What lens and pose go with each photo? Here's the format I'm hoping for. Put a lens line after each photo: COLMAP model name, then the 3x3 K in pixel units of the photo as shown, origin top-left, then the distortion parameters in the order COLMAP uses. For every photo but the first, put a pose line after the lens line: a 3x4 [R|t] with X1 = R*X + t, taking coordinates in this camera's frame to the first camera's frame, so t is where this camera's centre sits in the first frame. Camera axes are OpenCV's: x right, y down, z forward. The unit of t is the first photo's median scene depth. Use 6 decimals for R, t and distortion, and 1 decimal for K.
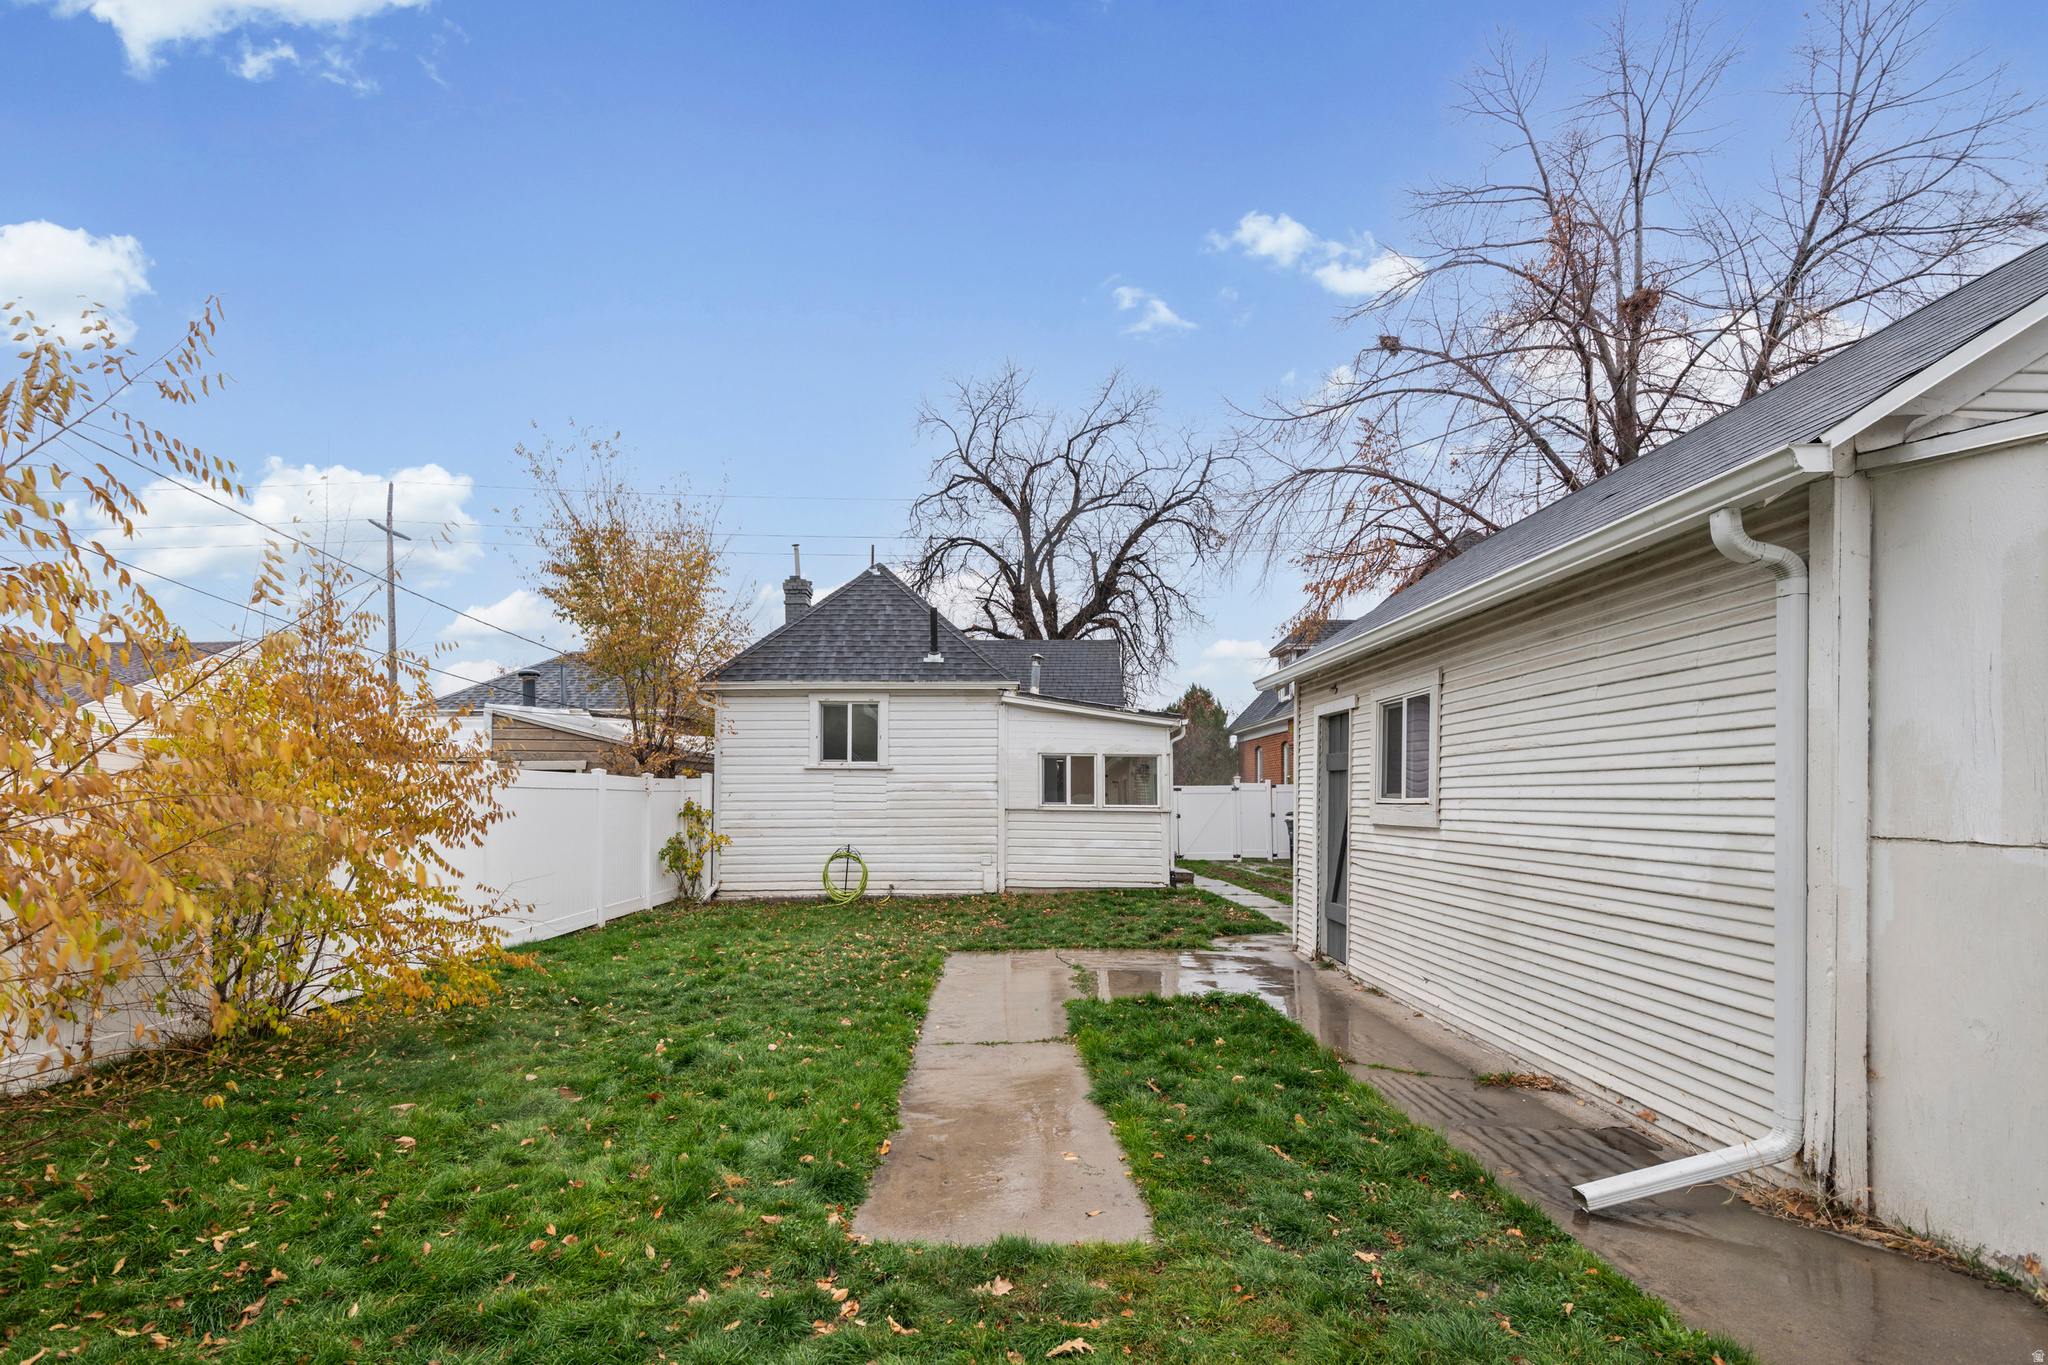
lens RADIAL K [[936.0, 0, 1034.1], [0, 936.0, 770.8], [0, 0, 1]] dist [0.033095, -0.023991]
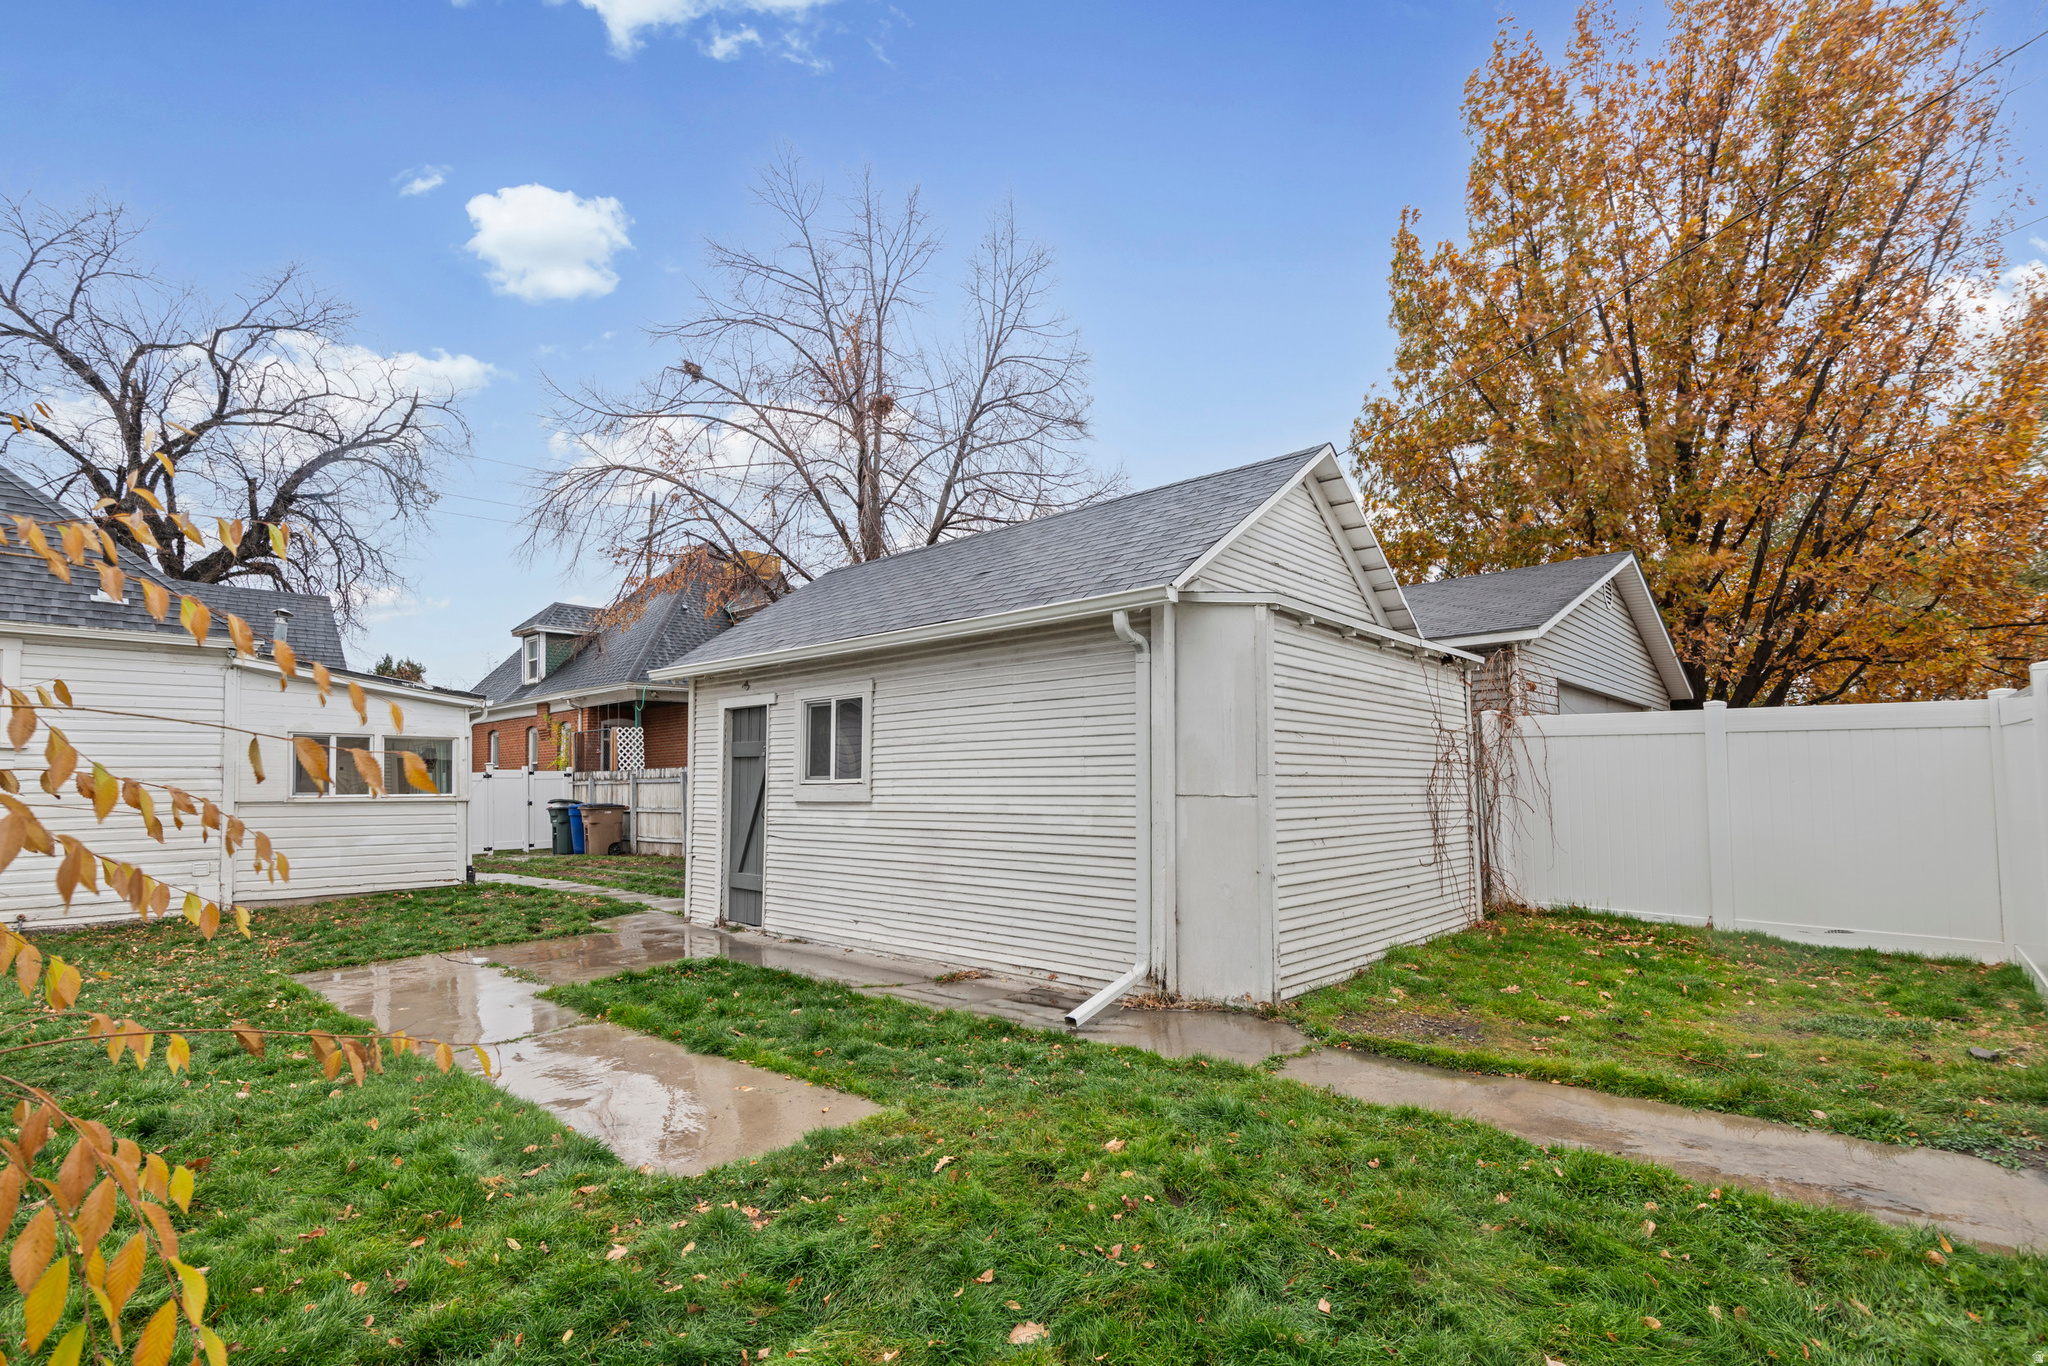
lens RADIAL K [[910.0, 0, 1015.9], [0, 910.0, 727.9], [0, 0, 1]] dist [0.016552, -0.000804]
pose [[0.695169, 0.033278, 0.718076, -0.140102], [-0.009441, 0.999264, -0.037168, 0.001534], [-0.718785, 0.019059, 0.694971, -0.006881]]
